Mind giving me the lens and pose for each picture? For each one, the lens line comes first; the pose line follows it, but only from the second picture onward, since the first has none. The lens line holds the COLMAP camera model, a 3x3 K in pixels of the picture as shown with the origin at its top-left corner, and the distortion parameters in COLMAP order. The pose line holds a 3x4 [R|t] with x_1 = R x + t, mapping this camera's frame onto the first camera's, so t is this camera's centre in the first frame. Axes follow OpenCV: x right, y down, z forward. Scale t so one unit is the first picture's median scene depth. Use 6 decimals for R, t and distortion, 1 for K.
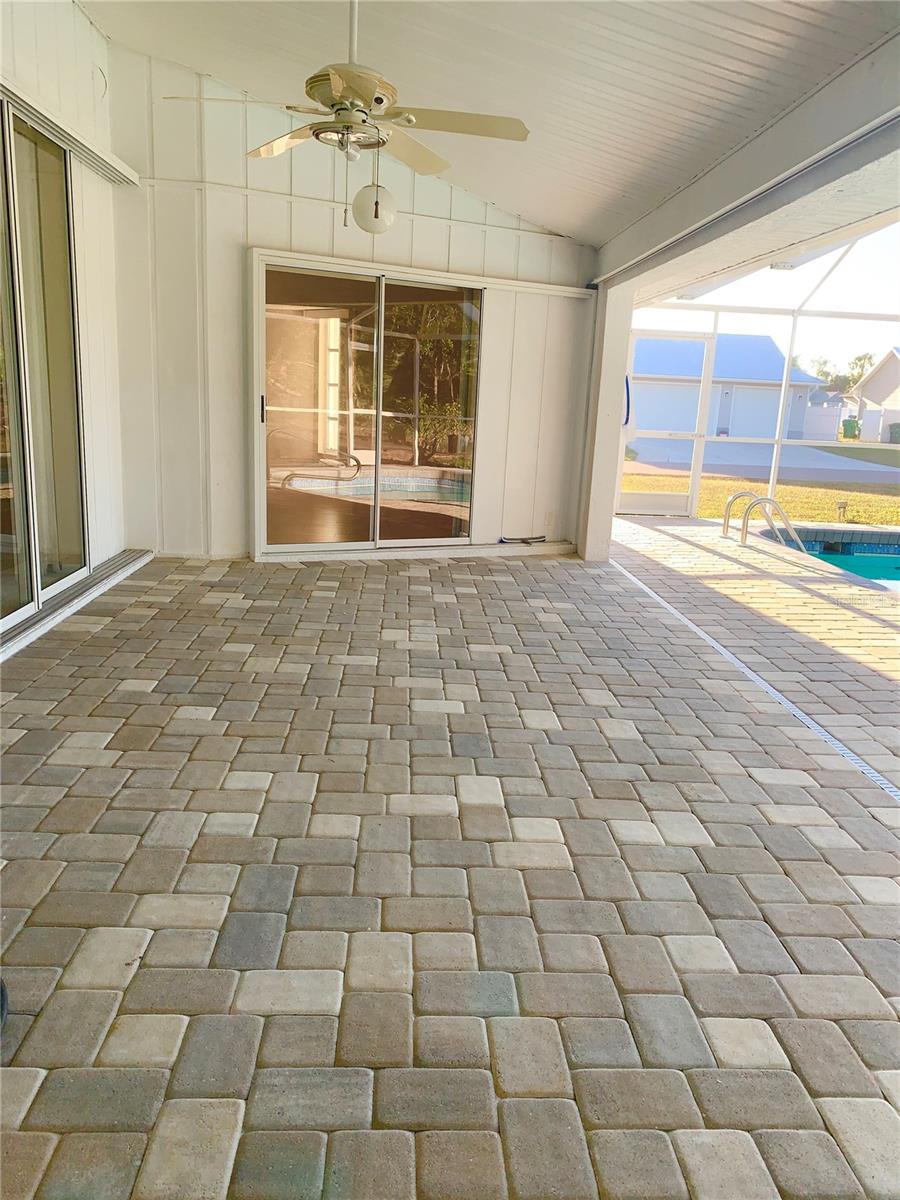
lens RADIAL K [[909.5, 0, 462.8], [0, 909.5, 594.0], [0, 0, 1]] dist [0.039185, -0.050836]
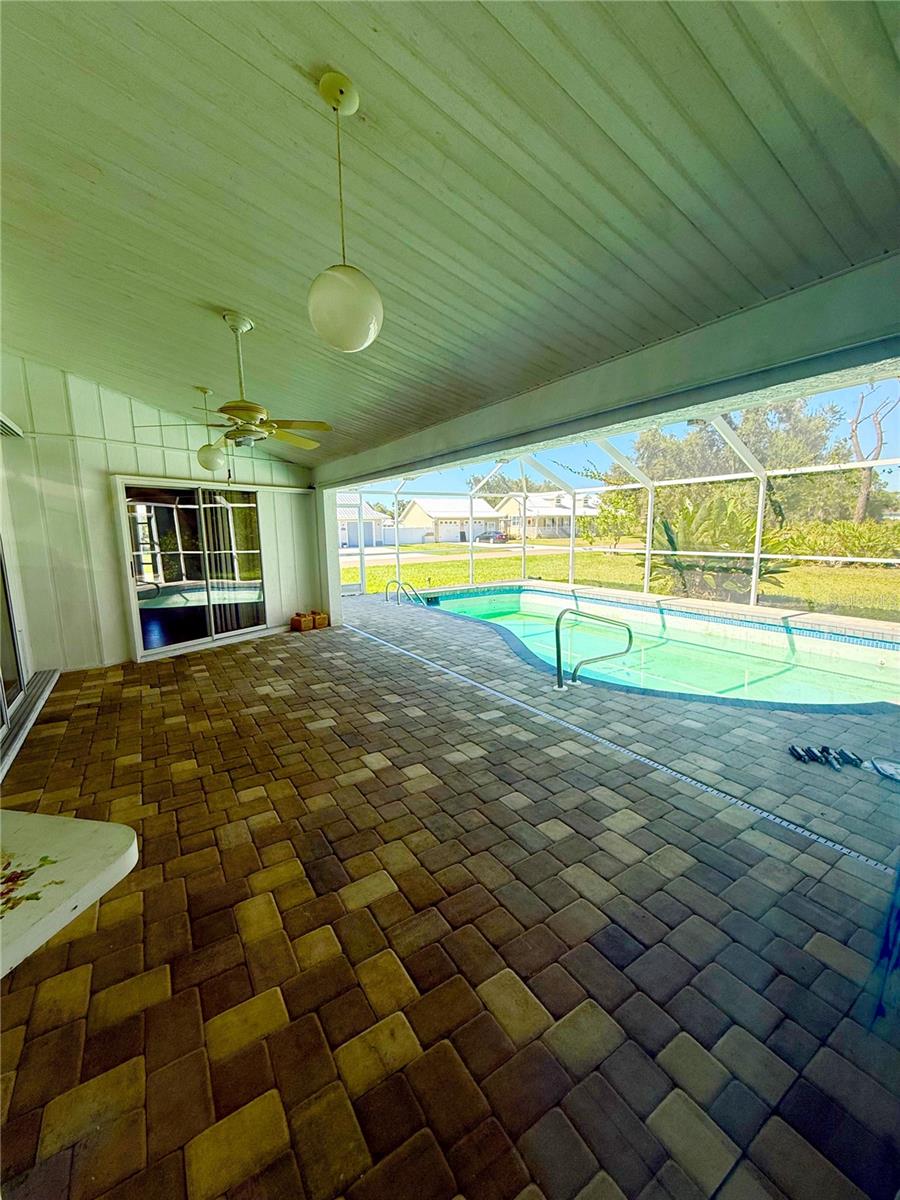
lens RADIAL K [[477.0, 0, 452.4], [0, 477.0, 596.1], [0, 0, 1]] dist [0.001115, -0.001571]
pose [[0.868676, -0.135804, 0.476402, -0.228668], [0.166058, 0.985876, -0.021755, -0.072043], [-0.466719, 0.098008, 0.878958, -0.025230]]
